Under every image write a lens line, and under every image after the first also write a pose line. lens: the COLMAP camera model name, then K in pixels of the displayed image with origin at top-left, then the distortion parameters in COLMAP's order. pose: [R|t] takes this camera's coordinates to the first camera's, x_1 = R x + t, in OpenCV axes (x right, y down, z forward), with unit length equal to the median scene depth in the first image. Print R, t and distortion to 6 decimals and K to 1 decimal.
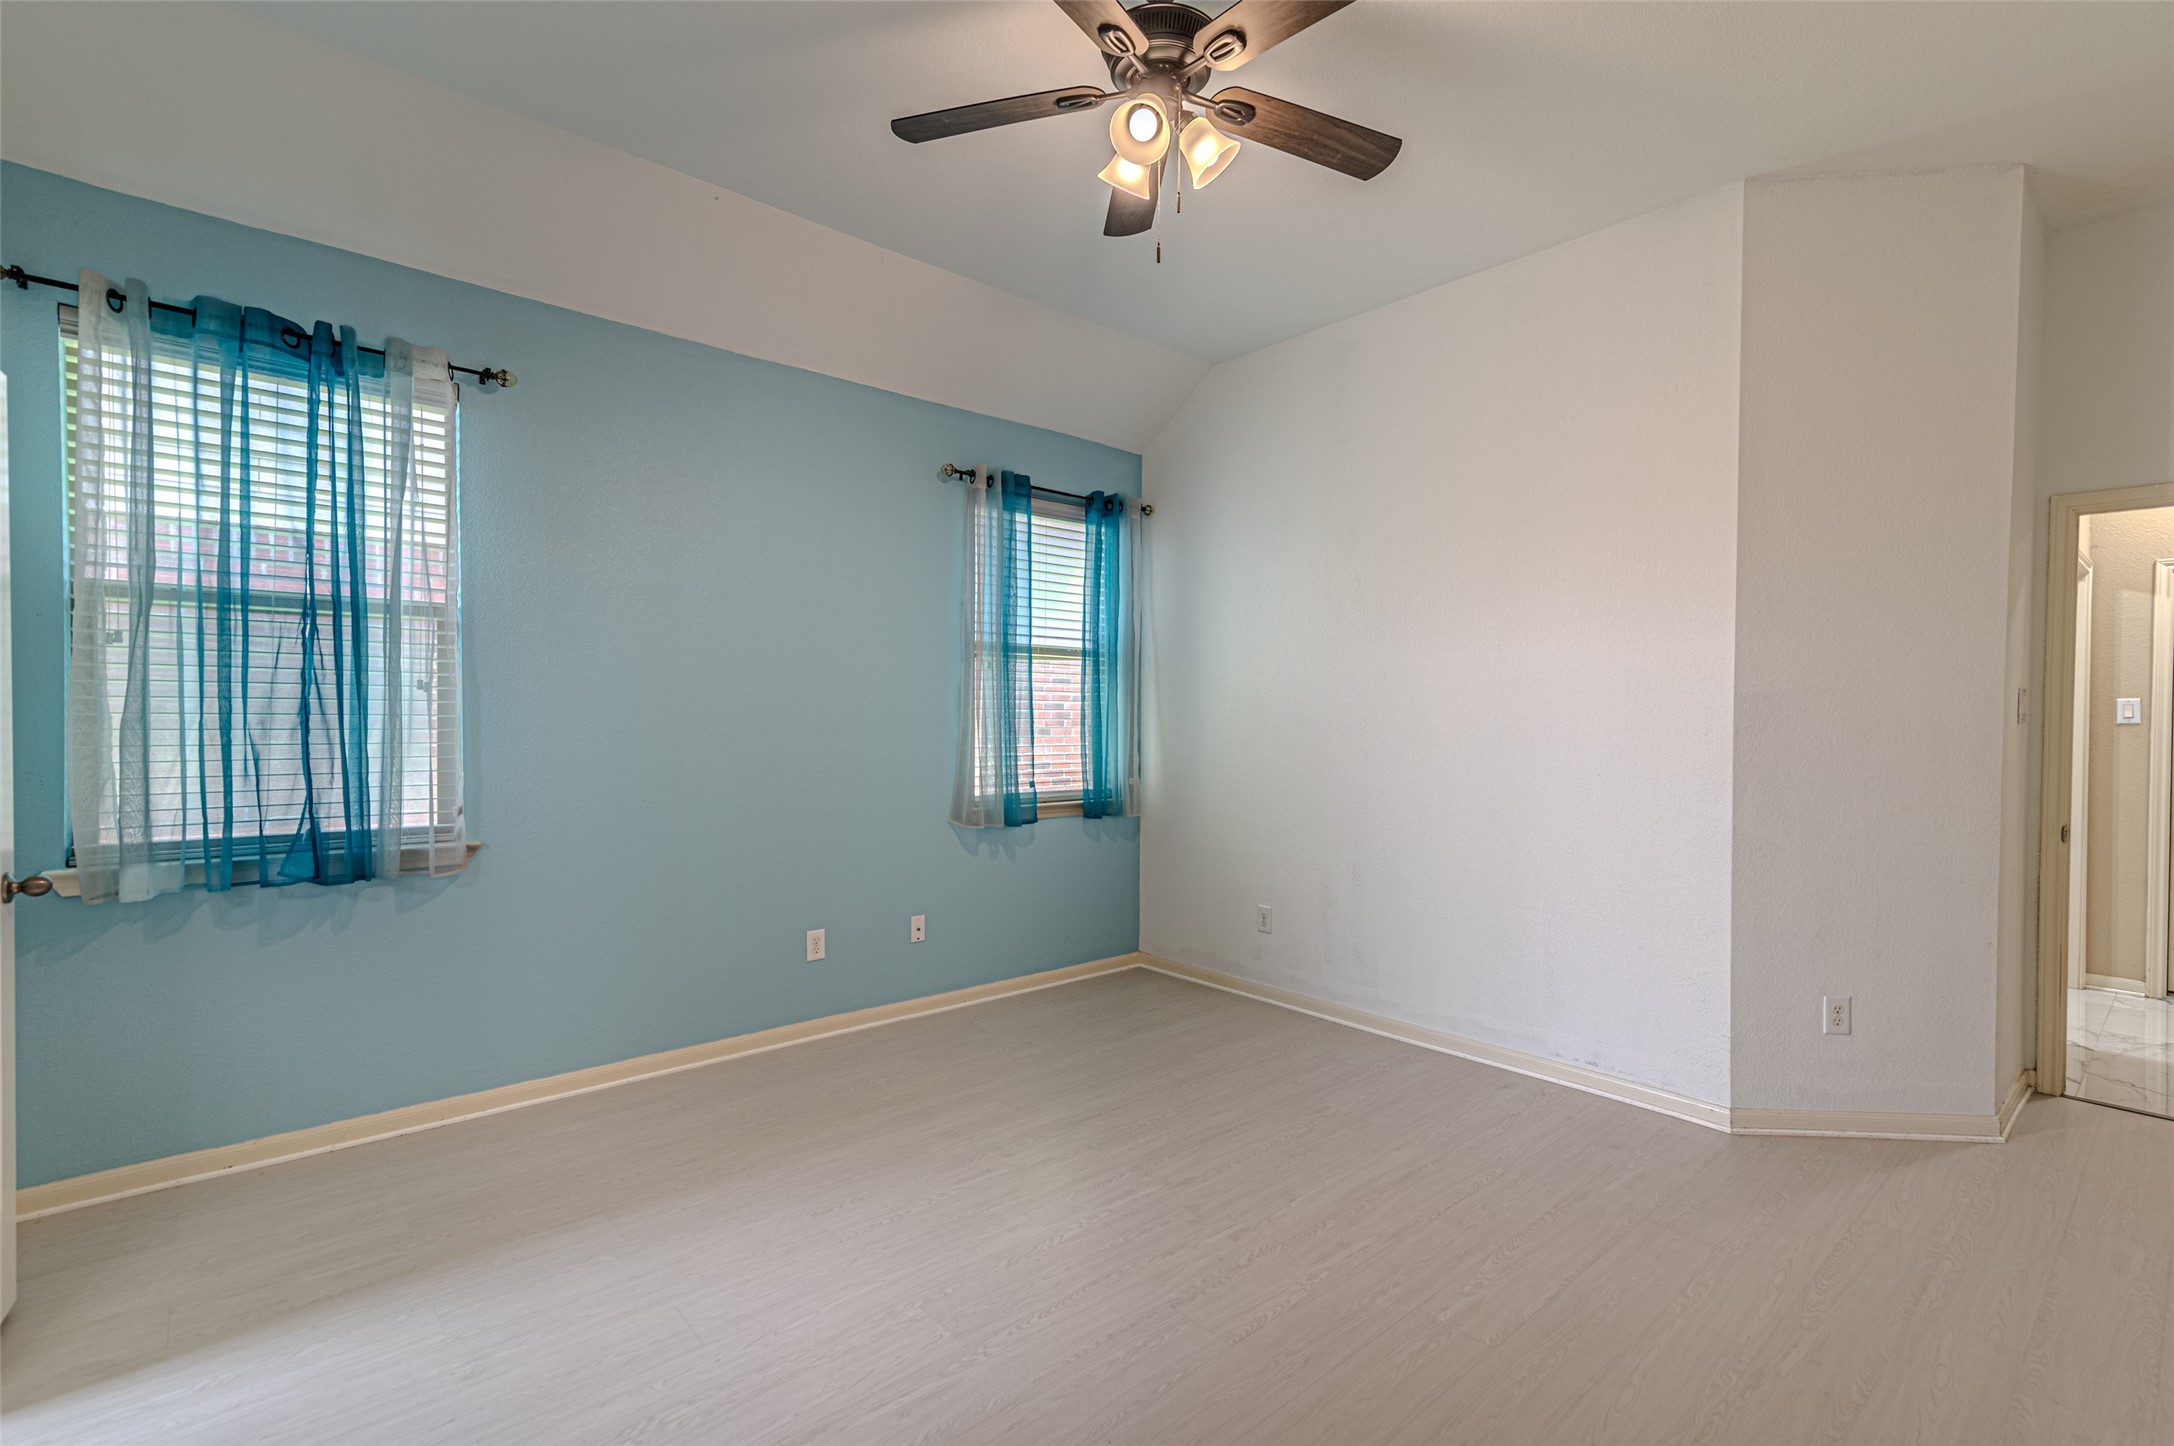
lens RADIAL K [[990.5, 0, 1090.8], [0, 990.5, 729.1], [0, 0, 1]] dist [0.016577, -0.001228]
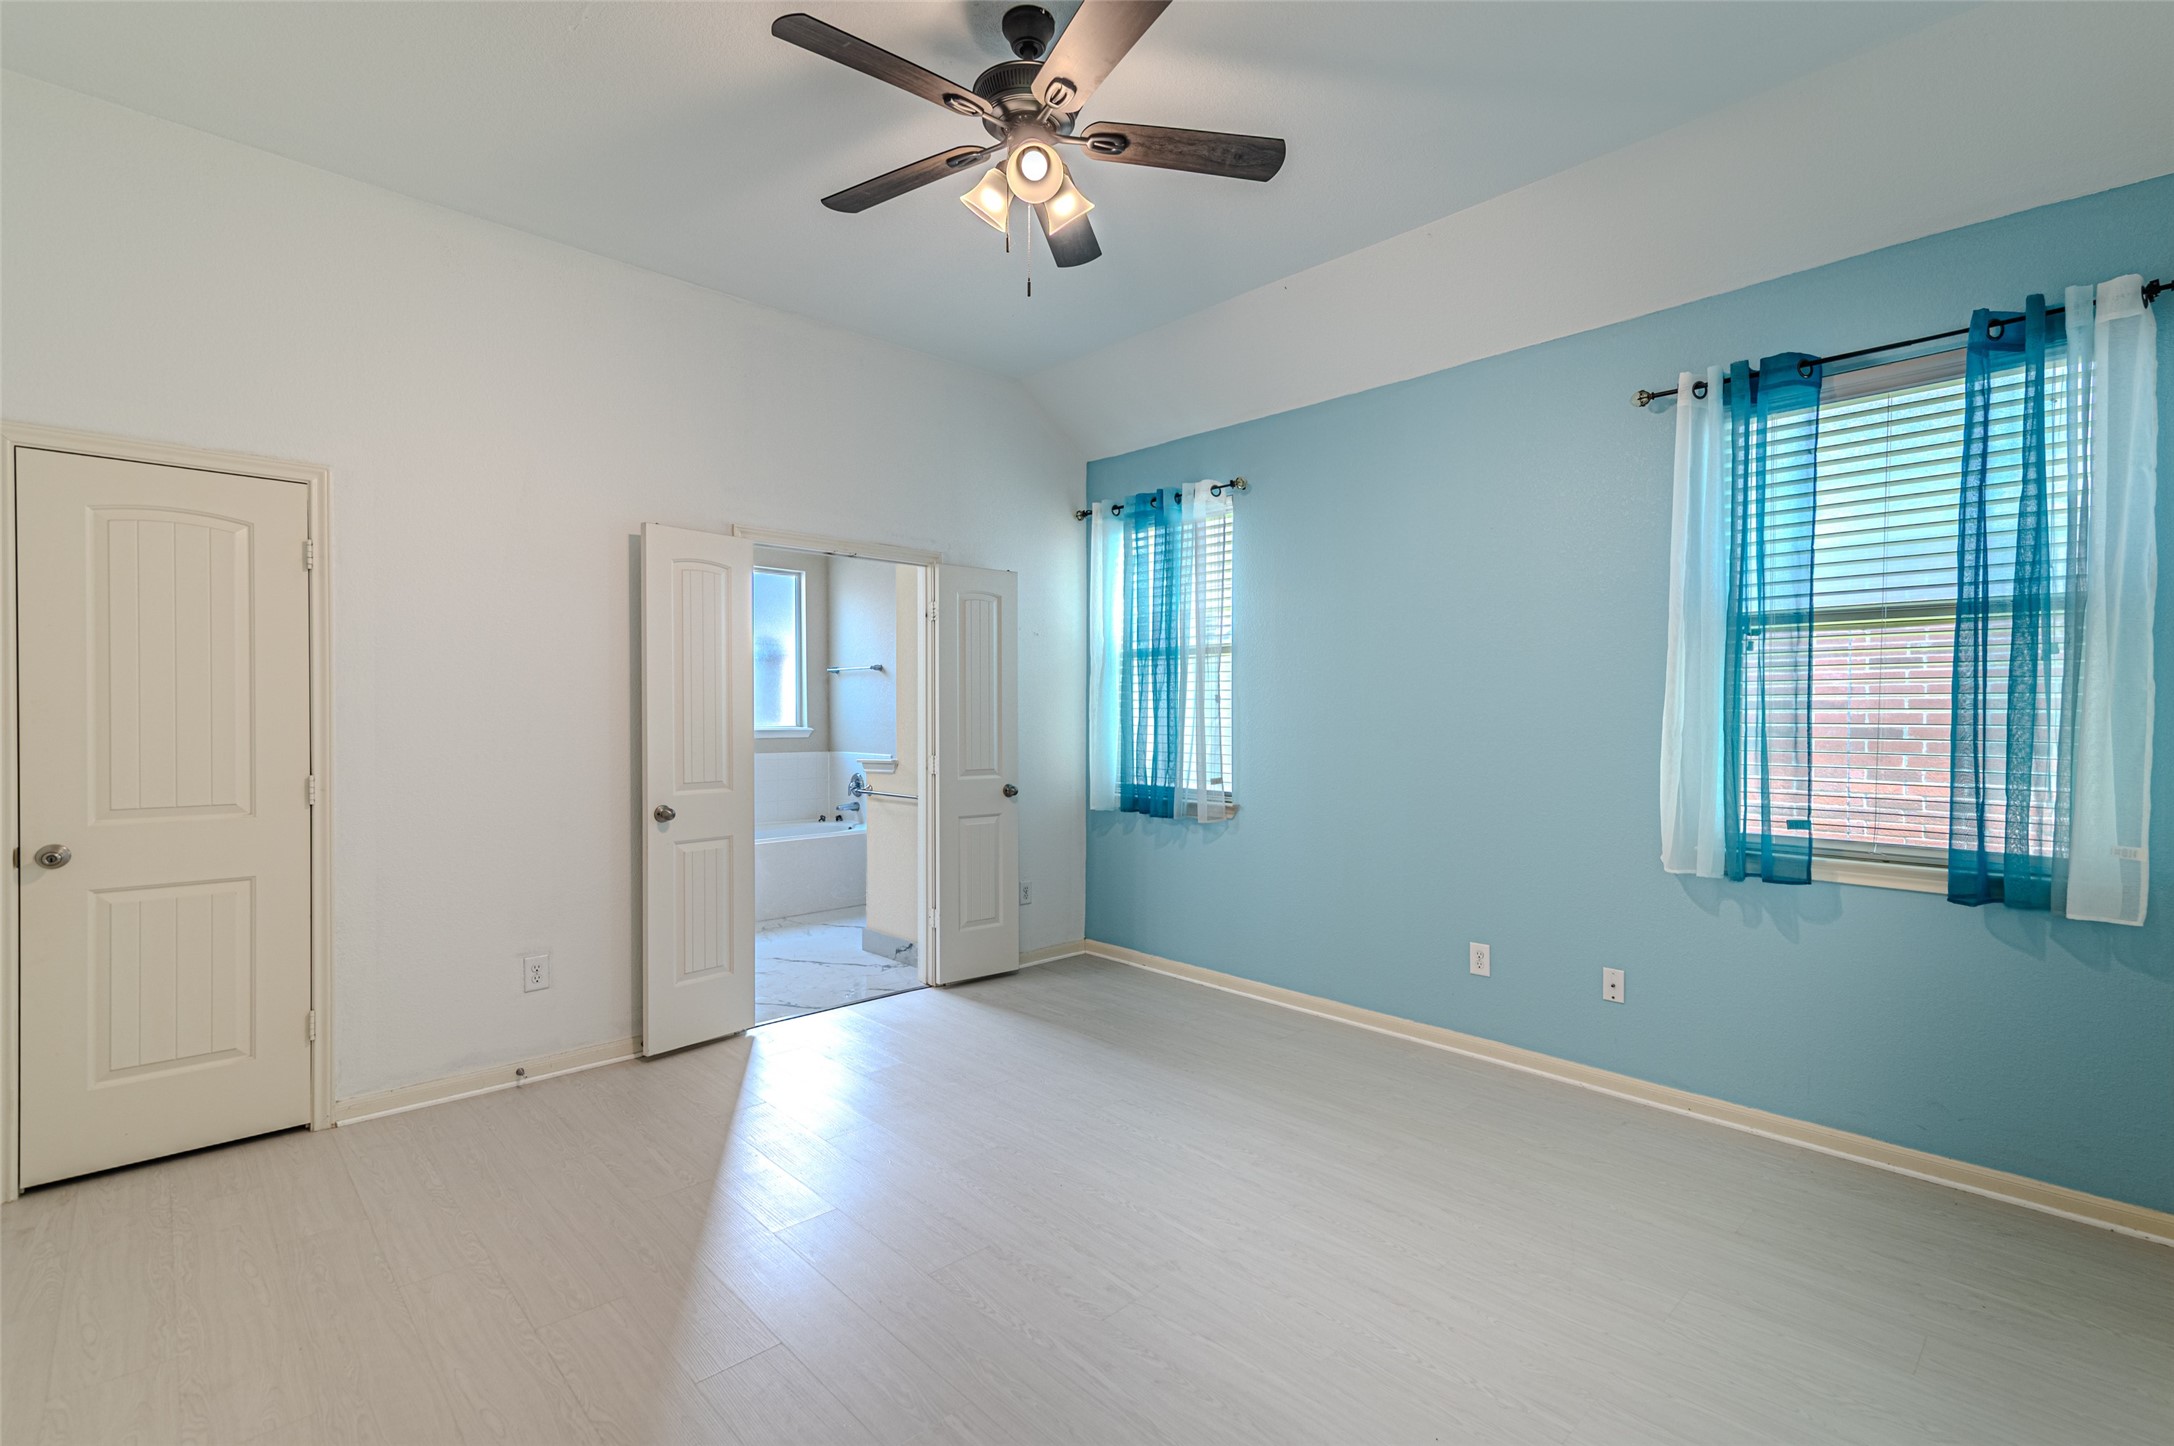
lens RADIAL K [[990.5, 0, 1090.9], [0, 990.5, 722.3], [0, 0, 1]] dist [0.016577, -0.001228]
pose [[0.029350, 0.000797, -0.999569, 0.618813], [-0.018938, 0.999821, 0.000241, -0.002617], [0.999390, 0.018923, 0.029360, 0.555320]]
